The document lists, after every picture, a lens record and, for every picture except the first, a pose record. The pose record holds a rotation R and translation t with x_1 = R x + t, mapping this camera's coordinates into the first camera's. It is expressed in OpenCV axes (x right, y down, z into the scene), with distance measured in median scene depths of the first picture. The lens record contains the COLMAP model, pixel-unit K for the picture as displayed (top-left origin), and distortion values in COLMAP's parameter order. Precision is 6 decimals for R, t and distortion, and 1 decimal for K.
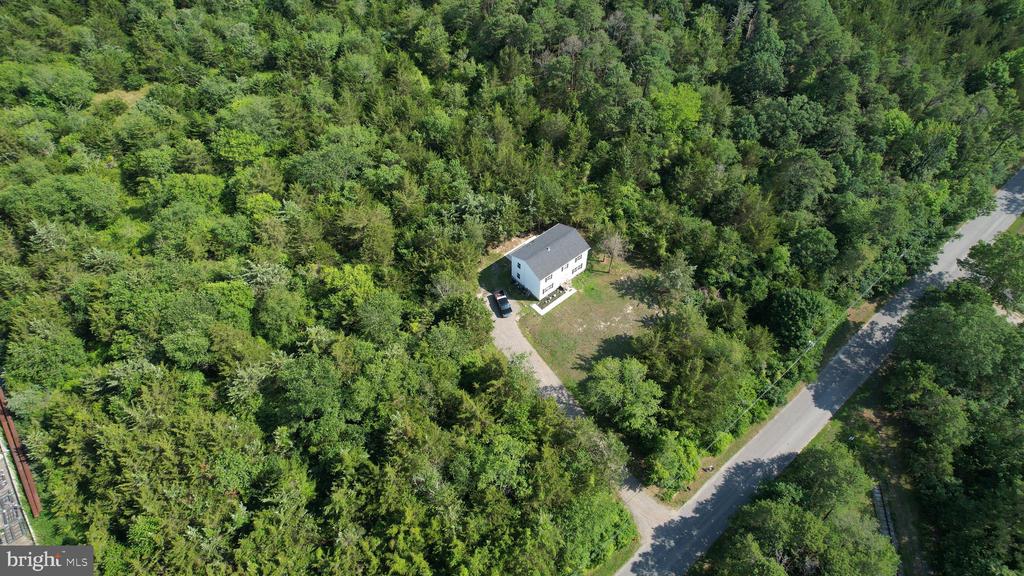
lens RADIAL K [[655.5, 0, 512.4], [0, 655.5, 293.5], [0, 0, 1]] dist [-0.075892, 0.071727]
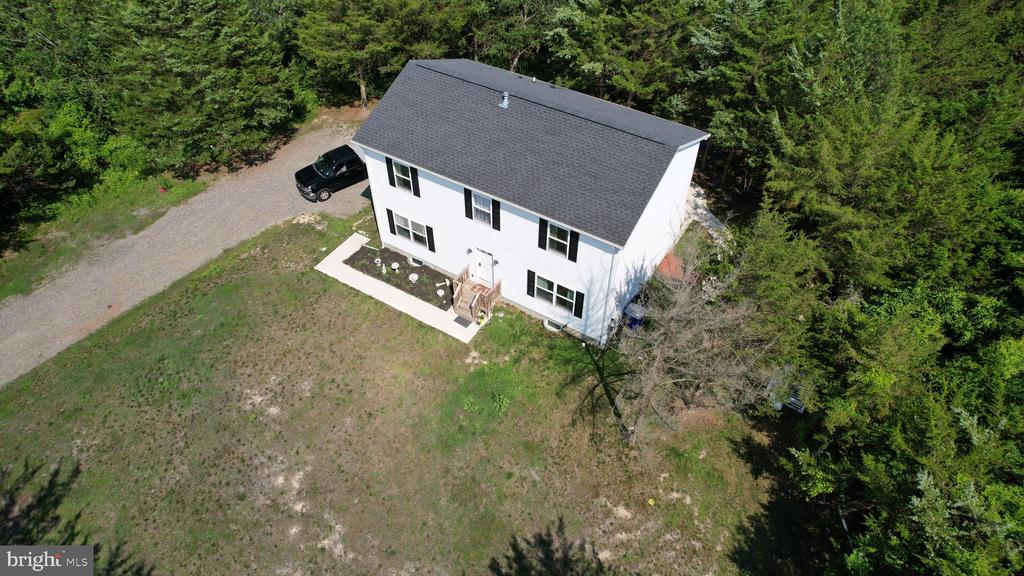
lens RADIAL K [[655.5, 0, 512.4], [0, 655.5, 293.5], [0, 0, 1]] dist [-0.075892, 0.071727]
pose [[0.293425, 0.690299, -0.661354, 0.244761], [-0.735308, 0.605068, 0.305313, -0.096783], [0.610921, 0.396712, 0.685124, 0.864533]]
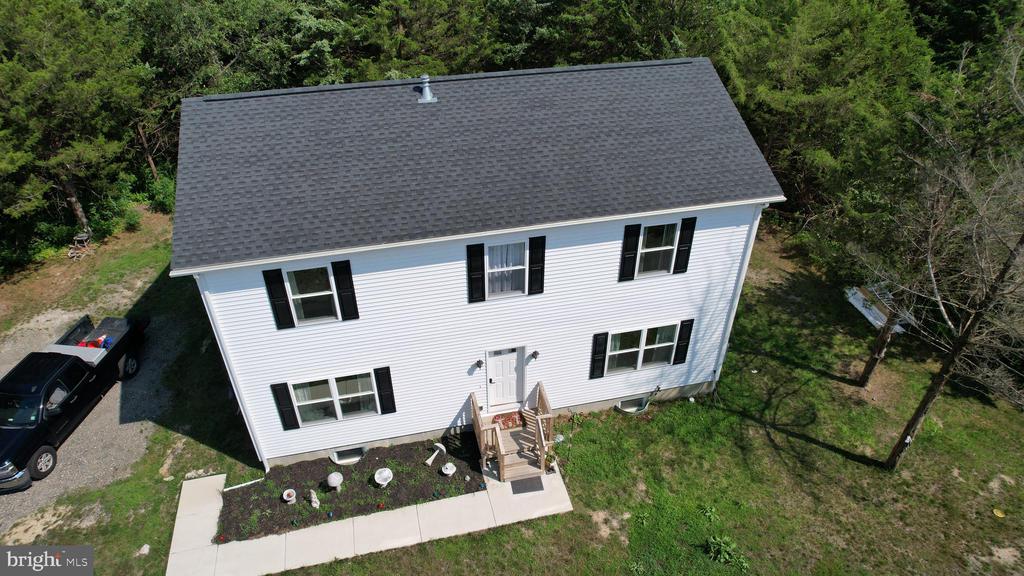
lens RADIAL K [[655.5, 0, 512.4], [0, 655.5, 293.5], [0, 0, 1]] dist [-0.075892, 0.071727]
pose [[0.888201, 0.271508, -0.370650, 0.124991], [-0.352996, 0.919633, -0.172247, -0.016952], [0.294096, 0.283828, 0.912661, 0.890848]]
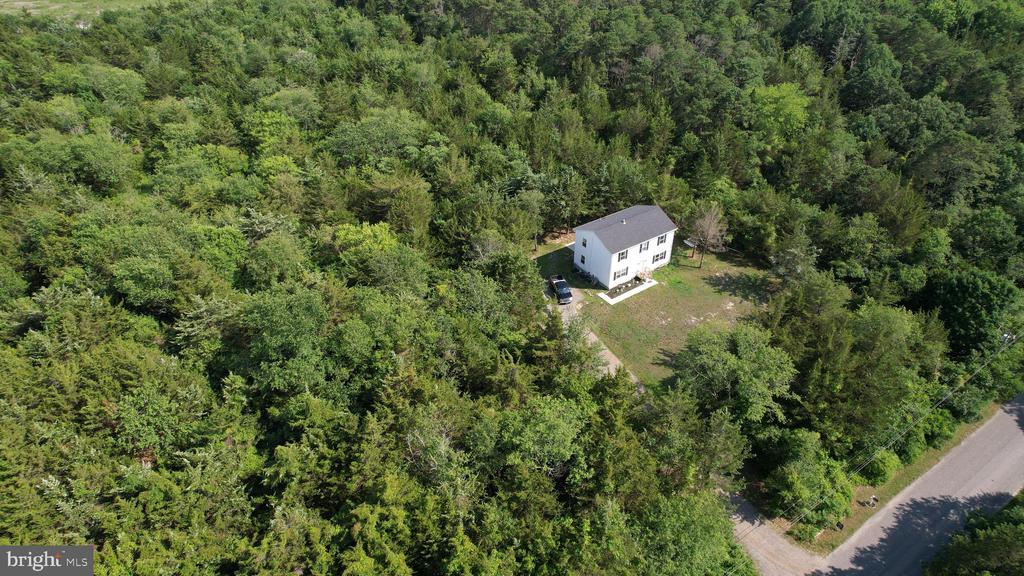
lens RADIAL K [[655.5, 0, 512.4], [0, 655.5, 293.5], [0, 0, 1]] dist [-0.075892, 0.071727]
pose [[0.994020, 0.057946, -0.092556, 0.000232], [-0.079175, 0.966177, -0.245424, 0.212312], [0.075204, 0.251284, 0.964987, 0.258024]]
